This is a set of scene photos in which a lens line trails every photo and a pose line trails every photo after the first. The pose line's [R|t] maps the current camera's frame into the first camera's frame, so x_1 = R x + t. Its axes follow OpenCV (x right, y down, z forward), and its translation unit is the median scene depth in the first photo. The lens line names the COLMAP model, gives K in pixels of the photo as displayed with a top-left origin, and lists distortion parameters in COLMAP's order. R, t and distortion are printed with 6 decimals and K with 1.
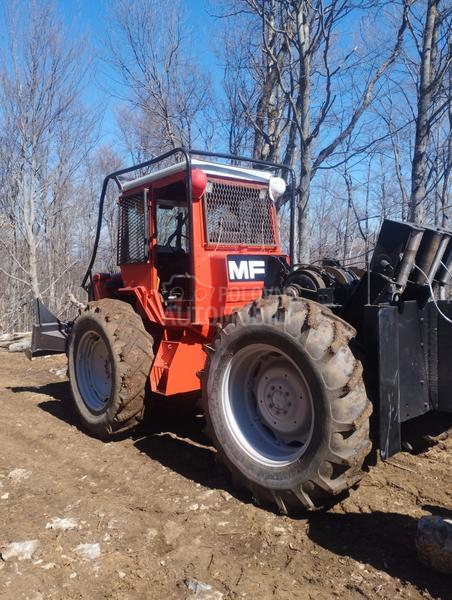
lens RADIAL K [[495.4, 0, 226.0], [0, 495.4, 300.0], [0, 0, 1]] dist [0.104030, -0.105525]
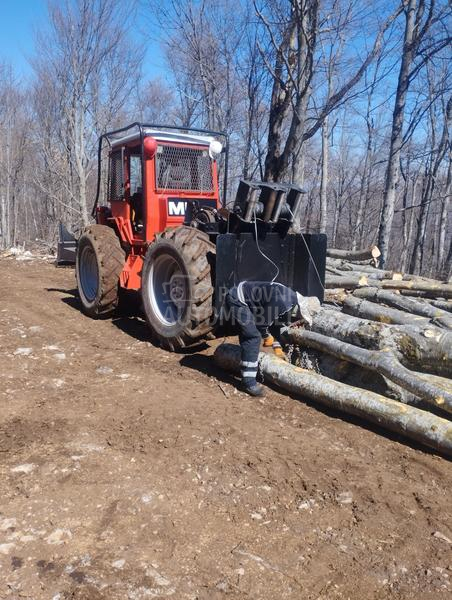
lens RADIAL K [[495.4, 0, 226.0], [0, 495.4, 300.0], [0, 0, 1]] dist [0.104030, -0.105525]
pose [[0.991881, 0.057239, -0.113561, 0.332915], [-0.042220, 0.990548, 0.130511, 0.010290], [0.119958, -0.124657, 0.984922, -0.450307]]
